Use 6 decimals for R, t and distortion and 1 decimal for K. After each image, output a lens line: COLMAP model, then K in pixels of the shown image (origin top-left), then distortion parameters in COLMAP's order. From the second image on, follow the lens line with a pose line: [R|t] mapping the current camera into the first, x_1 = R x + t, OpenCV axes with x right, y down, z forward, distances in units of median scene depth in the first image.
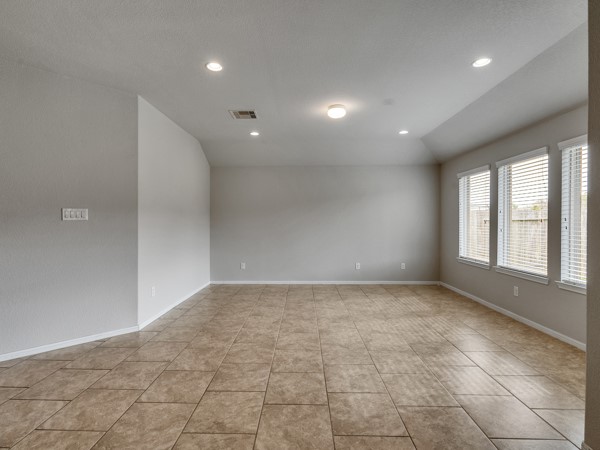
lens RADIAL K [[306.4, 0, 294.2], [0, 306.4, 224.1], [0, 0, 1]] dist [-0.003553, 0.003293]
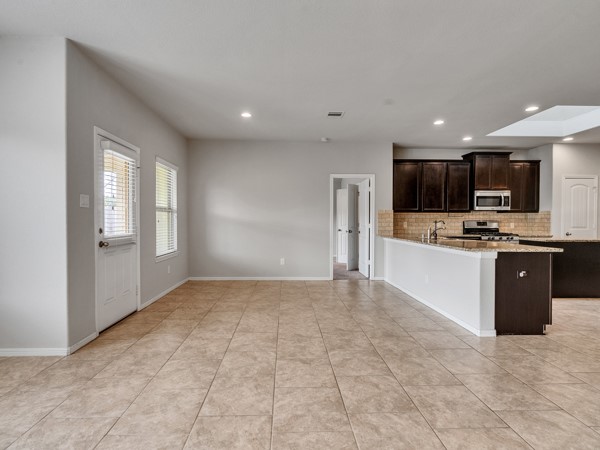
lens RADIAL K [[306.4, 0, 294.2], [0, 306.4, 224.1], [0, 0, 1]] dist [-0.003553, 0.003293]
pose [[-0.998350, -0.000607, -0.057426, -0.062753], [-0.001832, 0.999772, 0.021277, 0.013223], [0.057400, 0.021347, -0.998123, 1.226668]]
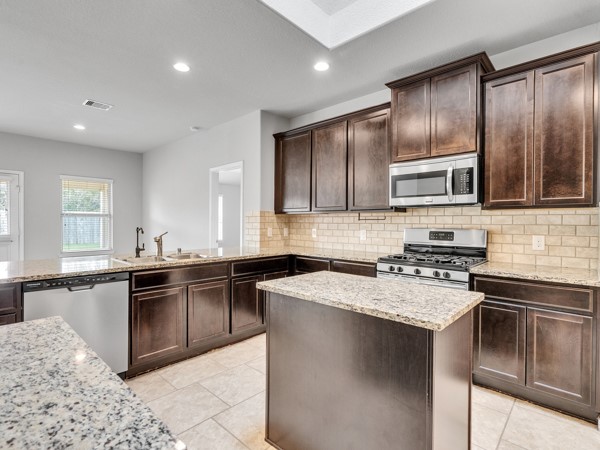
lens RADIAL K [[306.4, 0, 294.2], [0, 306.4, 224.1], [0, 0, 1]] dist [-0.003553, 0.003293]
pose [[-0.744748, -0.007541, 0.667303, -1.547592], [0.002326, 0.999901, 0.013896, 0.004553], [-0.667342, 0.011902, -0.744656, 0.330529]]
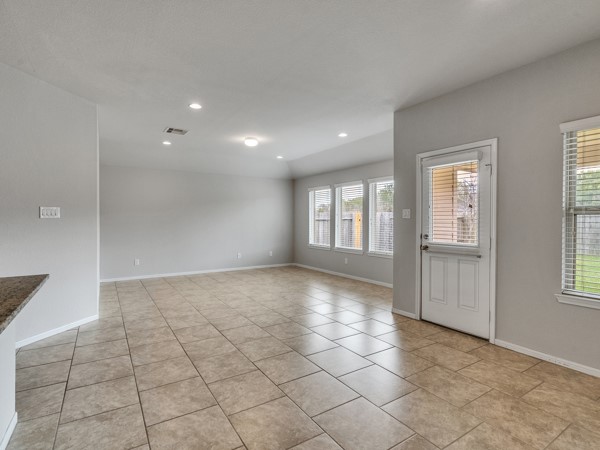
lens RADIAL K [[306.4, 0, 294.2], [0, 306.4, 224.1], [0, 0, 1]] dist [-0.003553, 0.003293]
pose [[0.831714, -0.002806, 0.555197, -0.523910], [0.000981, 0.999993, 0.003586, 0.004605], [-0.555204, -0.002438, 0.831711, -0.302074]]
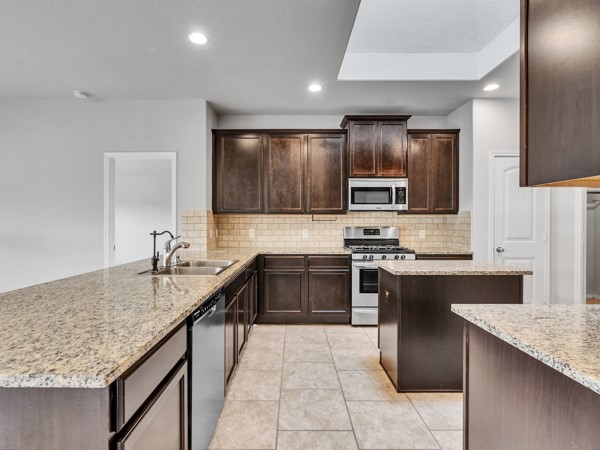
lens RADIAL K [[306.4, 0, 294.2], [0, 306.4, 224.1], [0, 0, 1]] dist [-0.003553, 0.003293]
pose [[-0.999666, 0.000387, -0.025831, -0.969602], [0.000015, 0.999896, 0.014417, 0.001807], [0.025834, 0.014412, -0.999562, 0.613912]]
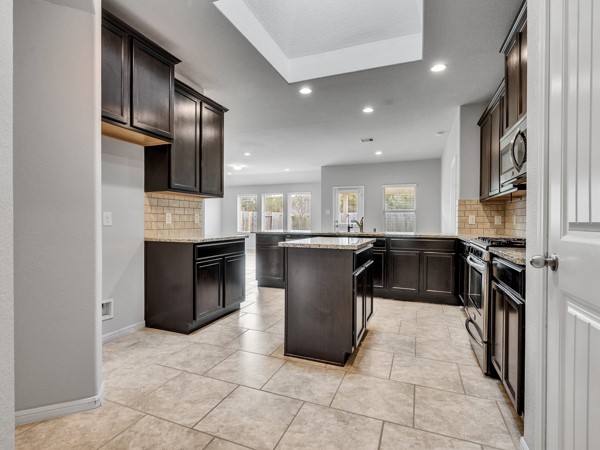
lens RADIAL K [[306.4, 0, 294.2], [0, 306.4, 224.1], [0, 0, 1]] dist [-0.003553, 0.003293]
pose [[0.353920, -0.004720, 0.935264, -2.068135], [0.001676, 0.999989, 0.004413, 0.061168], [-0.935274, 0.000006, 0.353923, -0.246172]]
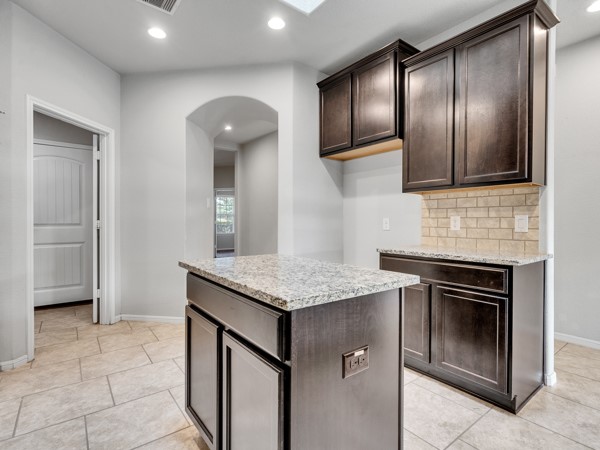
lens RADIAL K [[306.4, 0, 294.2], [0, 306.4, 224.1], [0, 0, 1]] dist [-0.003553, 0.003293]
pose [[0.618862, 0.010509, -0.785429, -1.008652], [-0.007084, 0.999945, 0.007797, 0.046032], [0.785468, 0.000739, 0.618902, -0.290844]]
